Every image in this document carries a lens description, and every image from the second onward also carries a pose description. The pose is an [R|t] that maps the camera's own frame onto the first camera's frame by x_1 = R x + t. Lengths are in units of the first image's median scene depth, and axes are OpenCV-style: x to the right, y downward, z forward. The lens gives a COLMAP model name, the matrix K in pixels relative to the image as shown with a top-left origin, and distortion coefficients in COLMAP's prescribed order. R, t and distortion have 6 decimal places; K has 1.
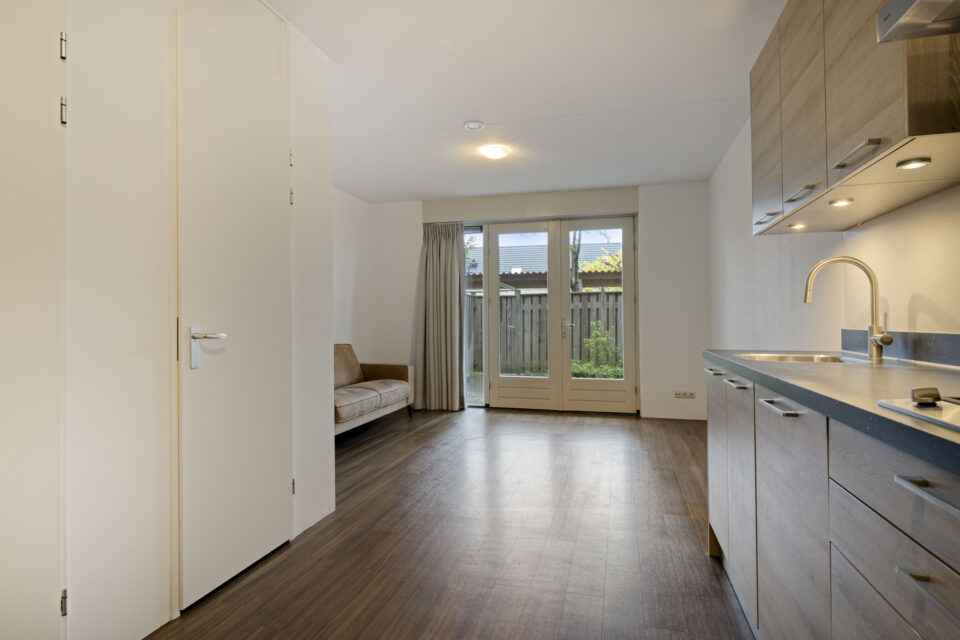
lens RADIAL K [[543.0, 0, 478.1], [0, 543.0, 308.1], [0, 0, 1]] dist [0.000338, 0.000083]
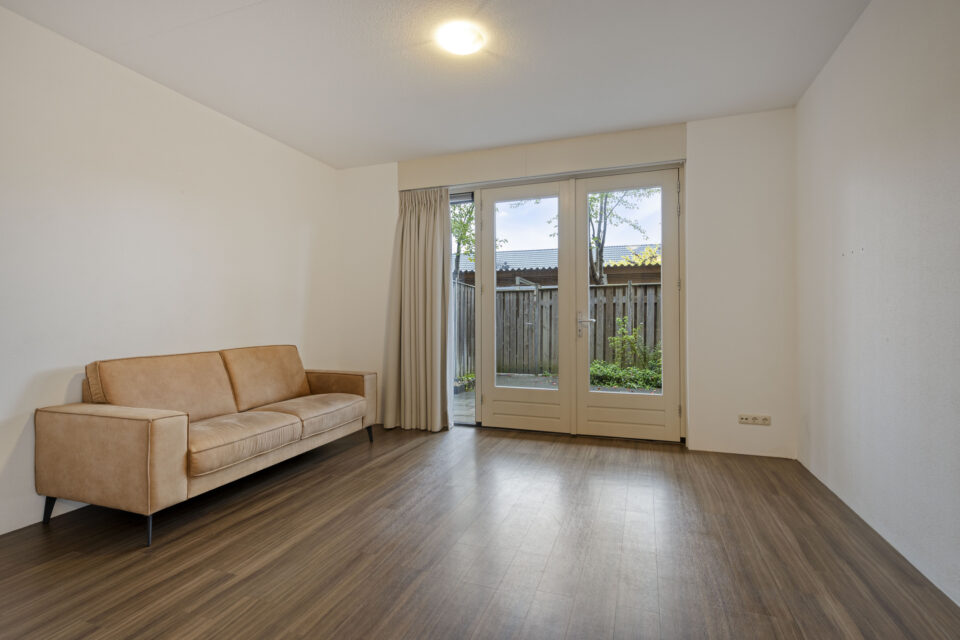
lens RADIAL K [[470.3, 0, 480.0], [0, 470.3, 320.0], [0, 0, 1]] dist [0.021929, -0.000008]
pose [[0.997036, -0.000514, -0.076932, 0.068710], [0.002411, 0.999695, 0.024571, 0.014532], [0.076896, -0.024683, 0.996734, 0.330010]]
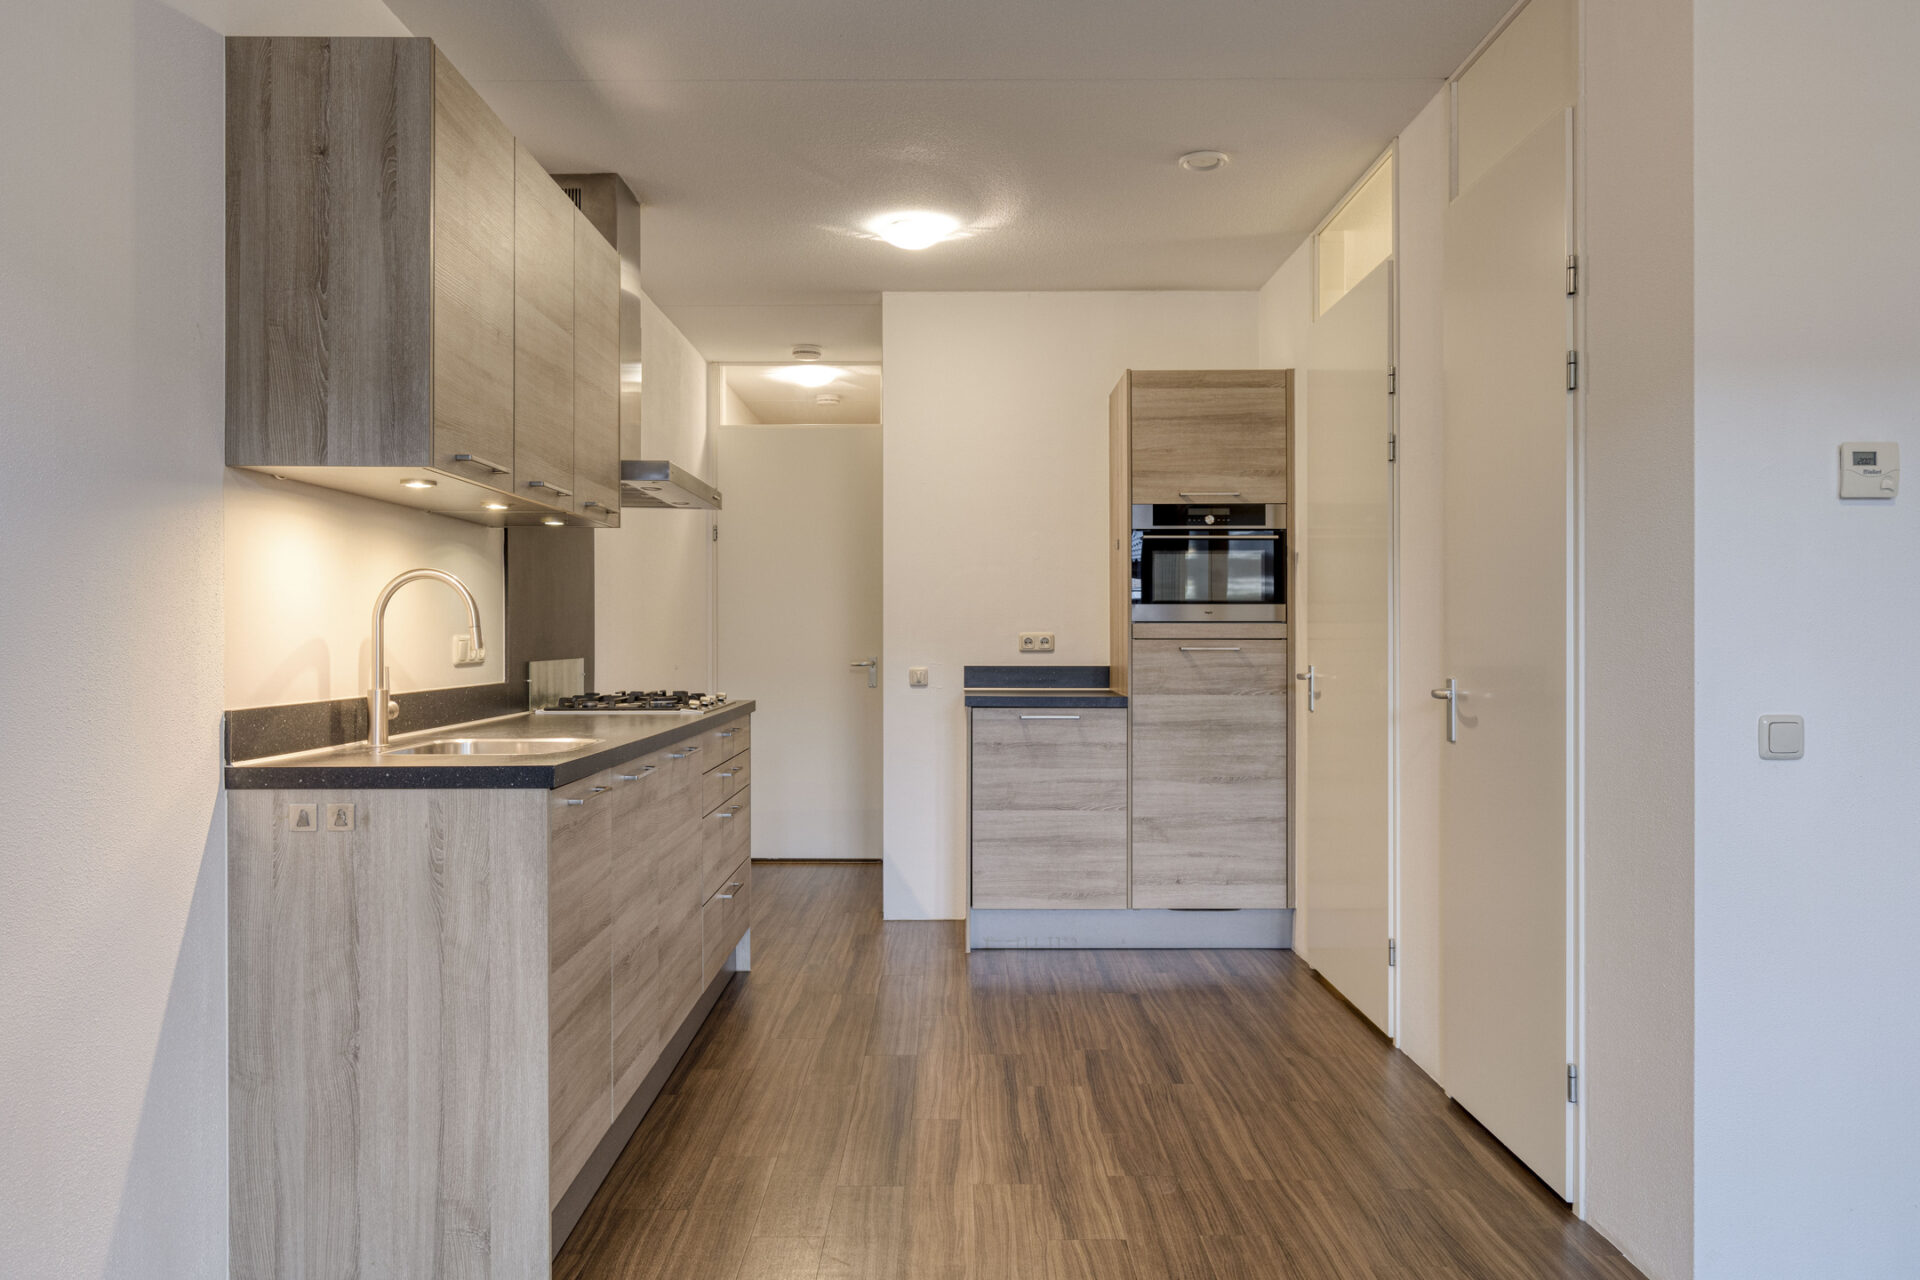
lens RADIAL K [[1318.4, 0, 960.0], [0, 1318.4, 640.0], [0, 0, 1]] dist [-0.002530, -0.002659]
pose [[-0.964815, -0.000596, -0.262929, 0.151338], [0.003380, 0.999887, -0.014669, 0.002990], [0.262908, -0.015042, -0.964704, 0.763422]]
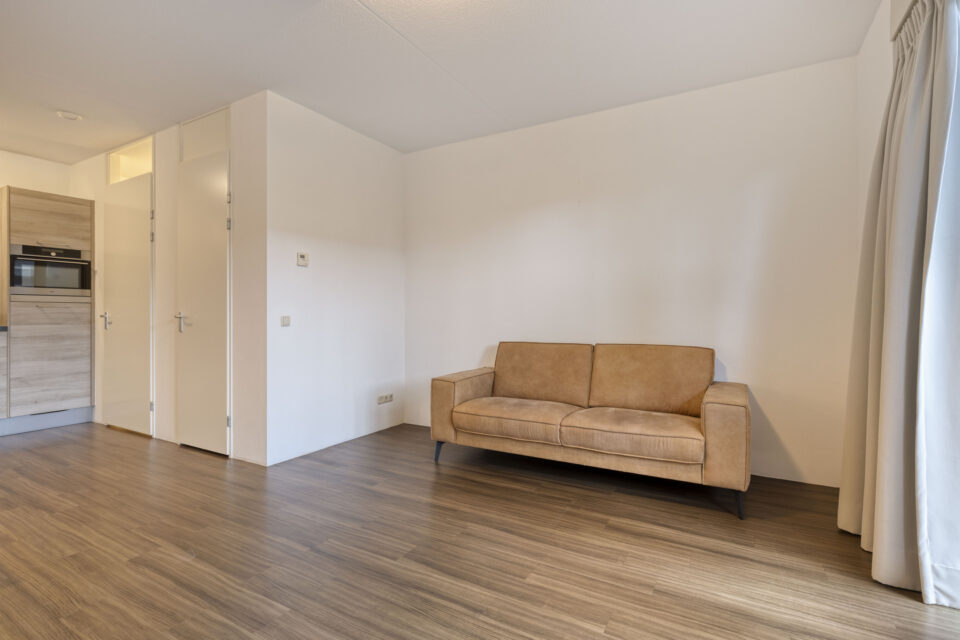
lens RADIAL K [[451.2, 0, 475.6], [0, 451.2, 314.9], [0, 0, 1]] dist [-0.000166, -0.000361]
pose [[-0.256880, 0.000042, -0.966443, 0.278992], [0.018650, 0.999814, -0.004914, 0.024116], [0.966263, -0.019286, -0.256833, 0.815883]]
